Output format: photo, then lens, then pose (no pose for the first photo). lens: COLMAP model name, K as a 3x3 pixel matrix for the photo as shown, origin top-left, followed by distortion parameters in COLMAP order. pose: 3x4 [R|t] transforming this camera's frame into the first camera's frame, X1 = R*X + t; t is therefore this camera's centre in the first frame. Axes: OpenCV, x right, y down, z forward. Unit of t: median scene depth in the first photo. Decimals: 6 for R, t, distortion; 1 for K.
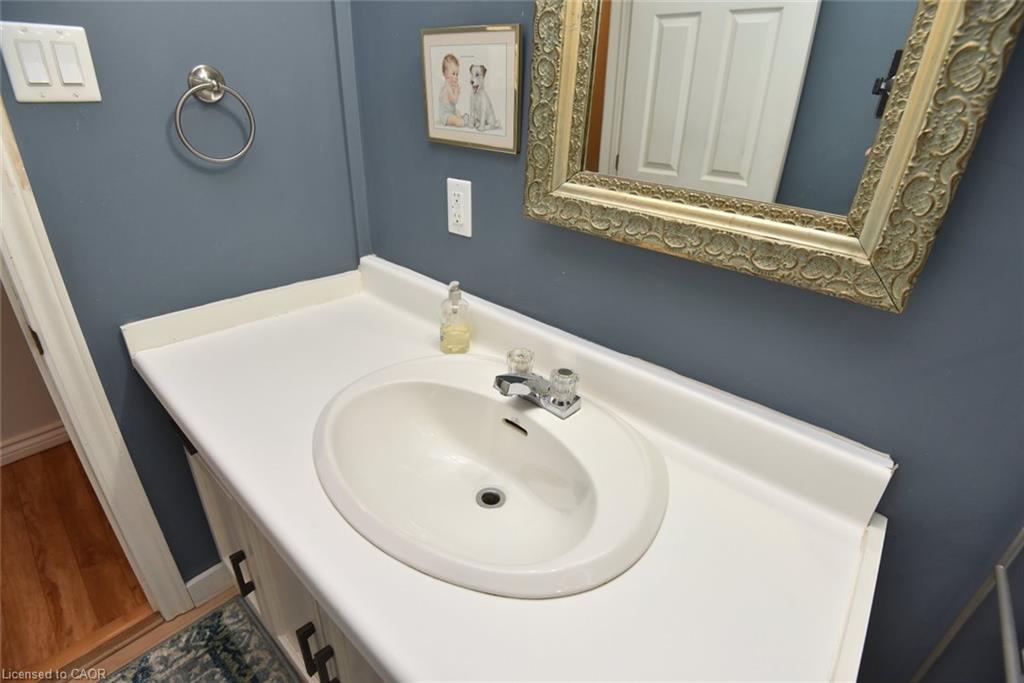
lens RADIAL K [[480.3, 0, 512.7], [0, 480.3, 334.4], [0, 0, 1]] dist [-0.025240, -0.008022]
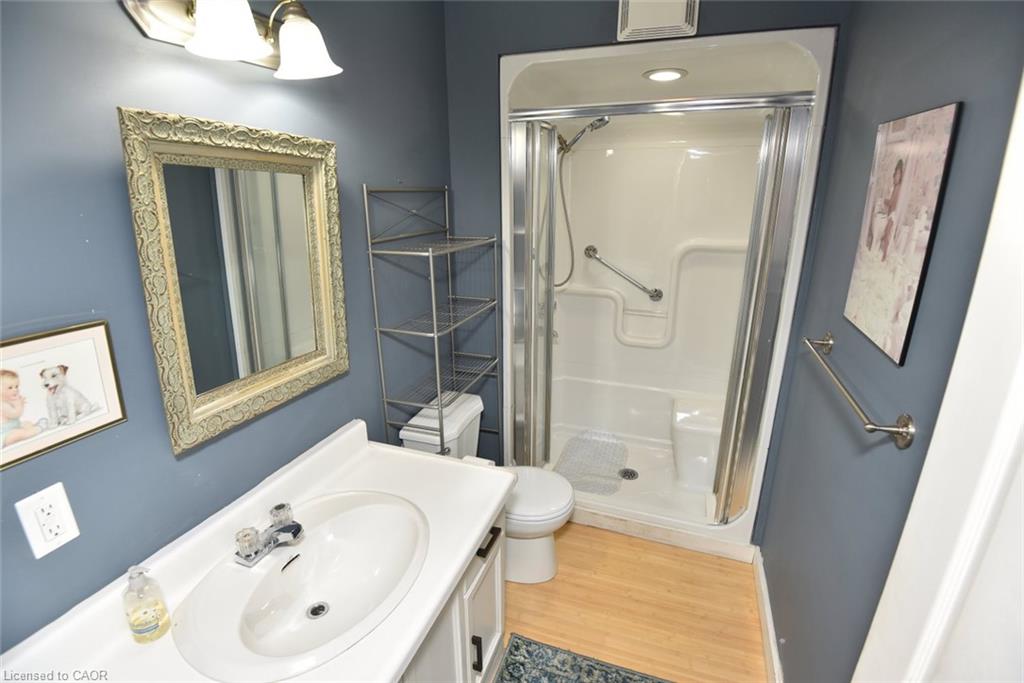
lens RADIAL K [[480.3, 0, 511.6], [0, 480.3, 343.0], [0, 0, 1]] dist [-0.025240, -0.008022]
pose [[-0.380471, -0.300986, 0.874442, -1.188813], [0.406289, 0.795015, 0.450423, -0.633181], [-0.830765, 0.526649, -0.180193, 0.370563]]
